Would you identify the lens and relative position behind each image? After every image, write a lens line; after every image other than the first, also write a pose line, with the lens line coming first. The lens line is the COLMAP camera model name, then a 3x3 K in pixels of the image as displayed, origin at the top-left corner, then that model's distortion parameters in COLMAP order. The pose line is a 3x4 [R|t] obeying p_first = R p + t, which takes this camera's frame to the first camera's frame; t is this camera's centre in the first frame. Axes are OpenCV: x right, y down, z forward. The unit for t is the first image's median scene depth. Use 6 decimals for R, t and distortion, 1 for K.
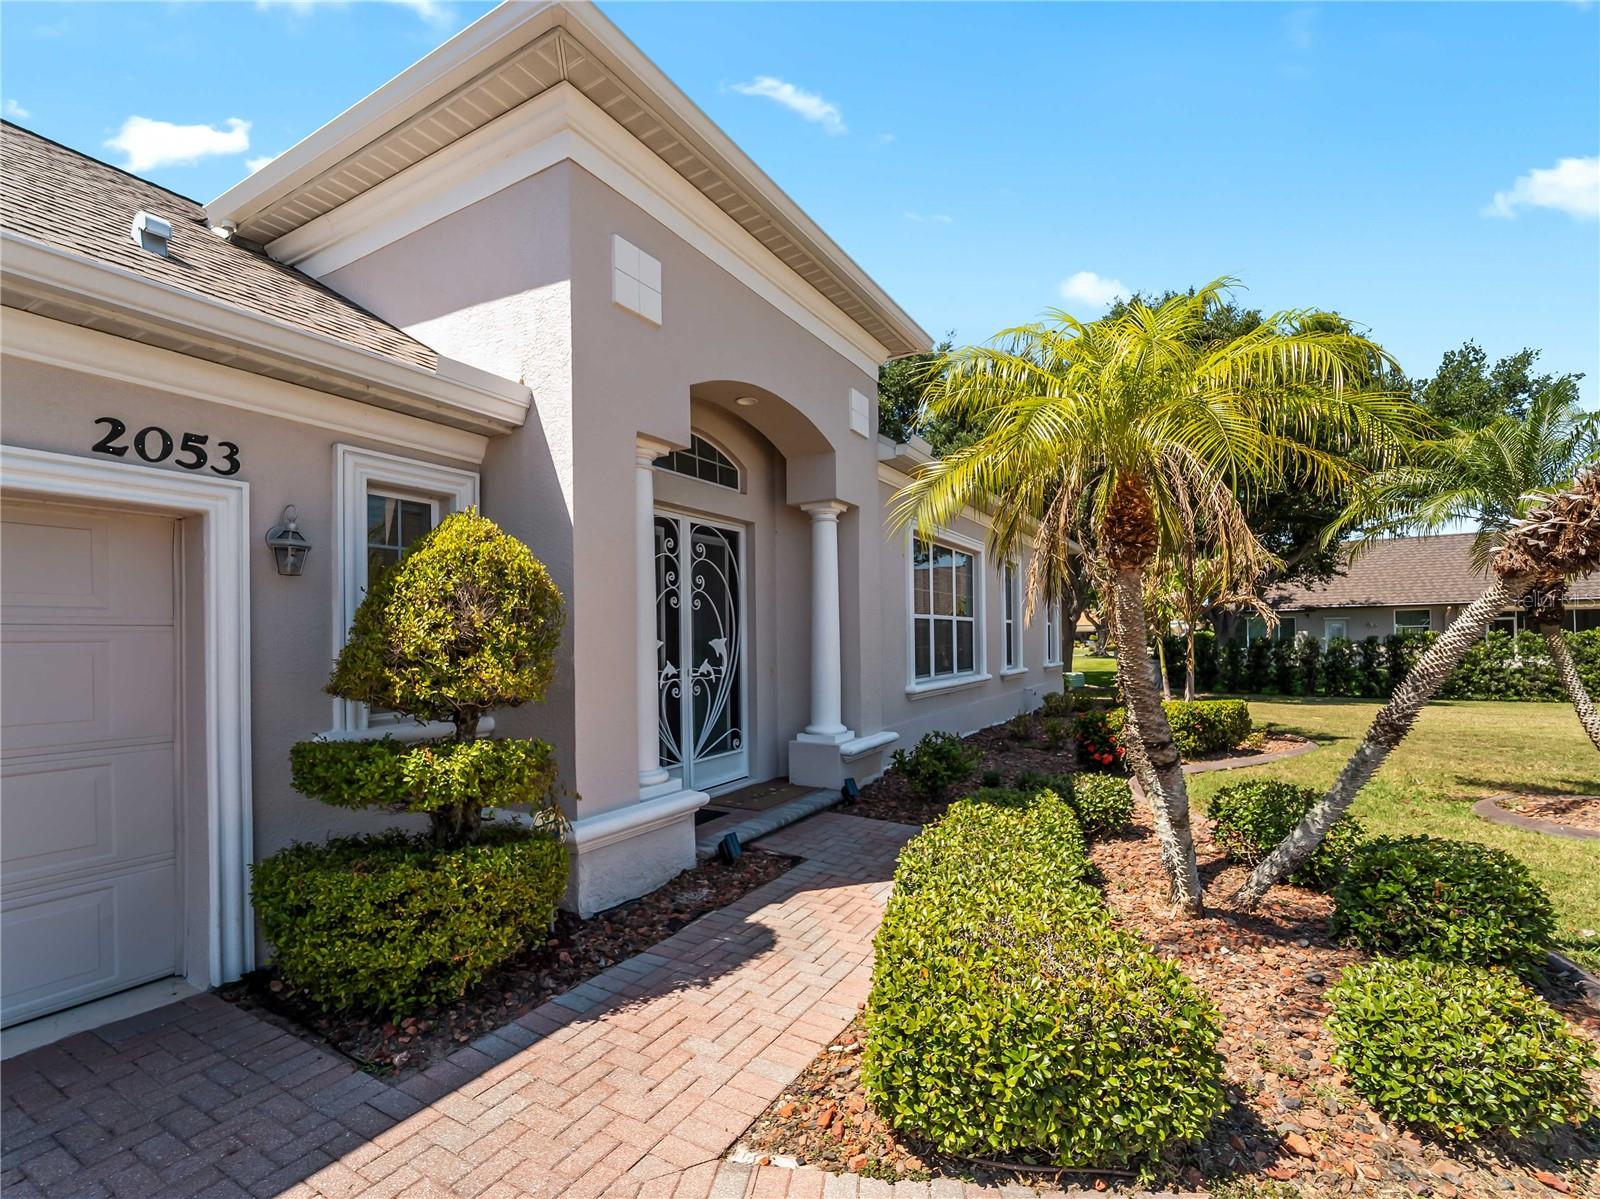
lens RADIAL K [[735.5, 0, 807.4], [0, 735.5, 623.9], [0, 0, 1]] dist [-0.013742, 0.000049]
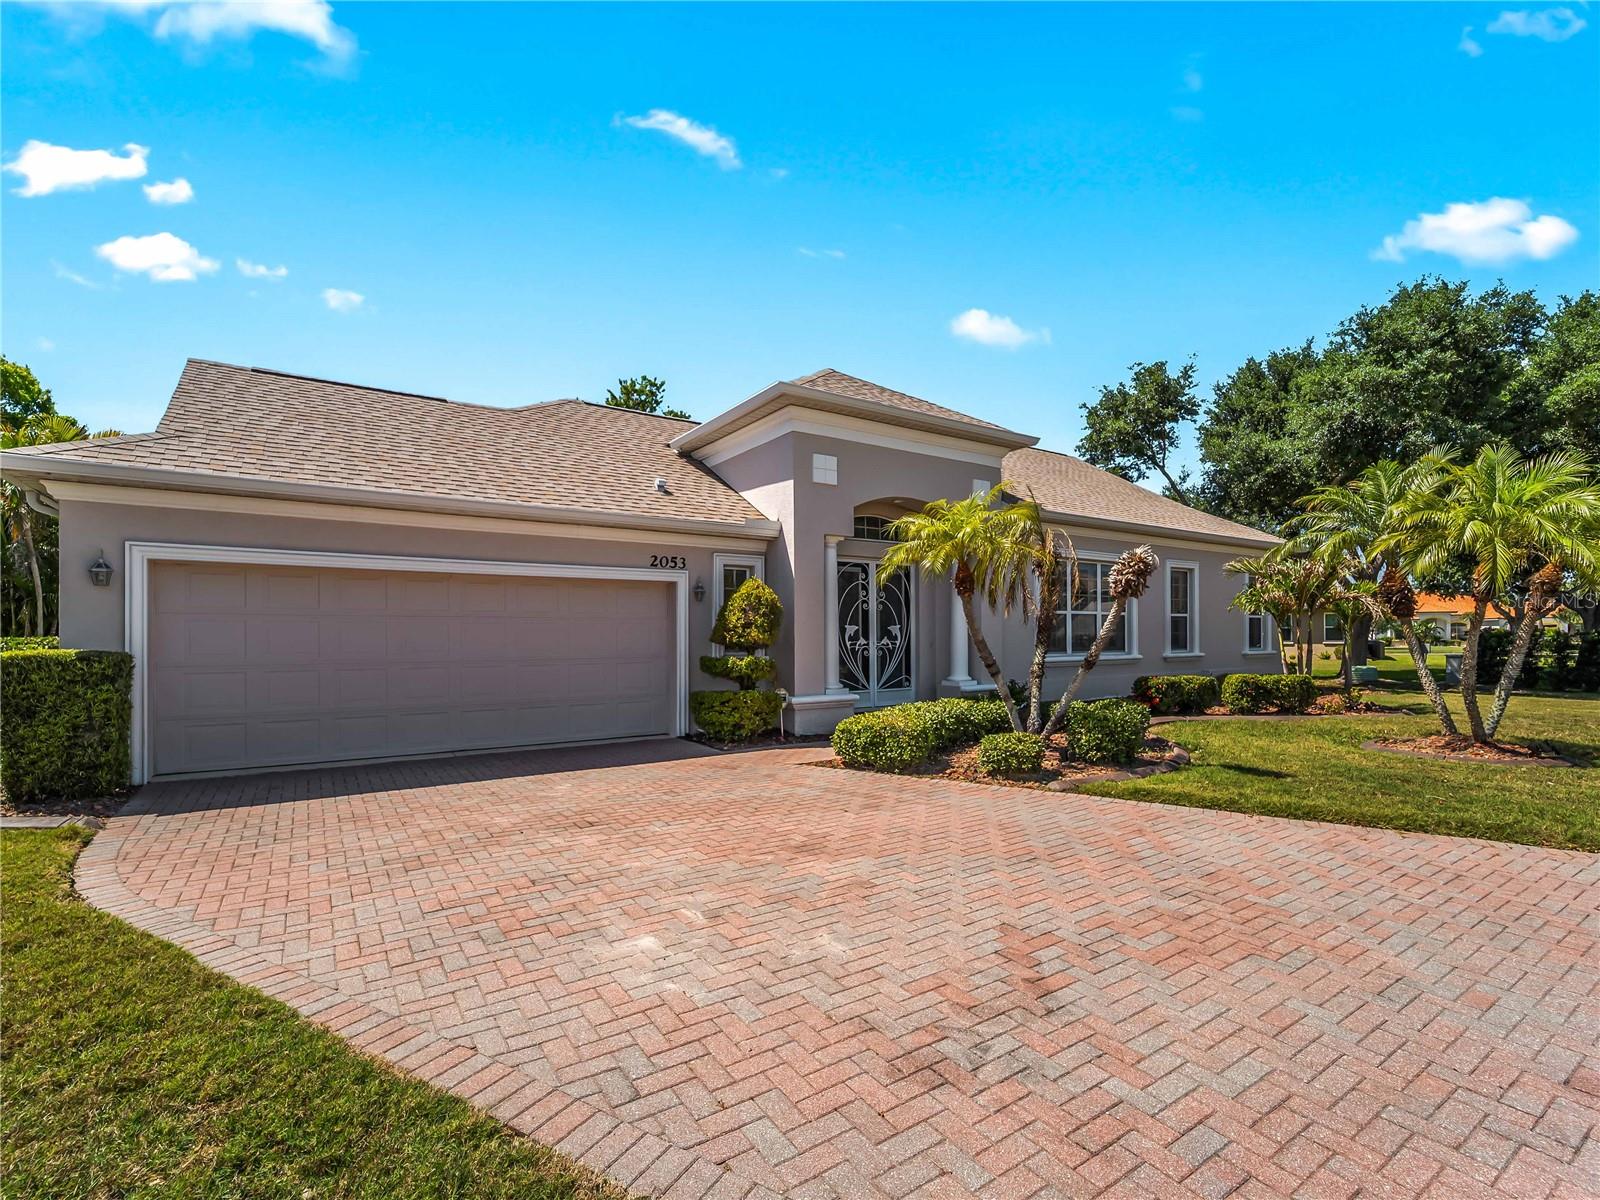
lens RADIAL K [[721.8, 0, 807.1], [0, 721.8, 611.9], [0, 0, 1]] dist [0.000898, 0.000016]
pose [[0.888806, -0.004071, -0.458265, 0.819626], [0.000510, 0.999969, -0.007894, -0.000669], [0.458283, 0.006783, 0.888781, -1.127035]]
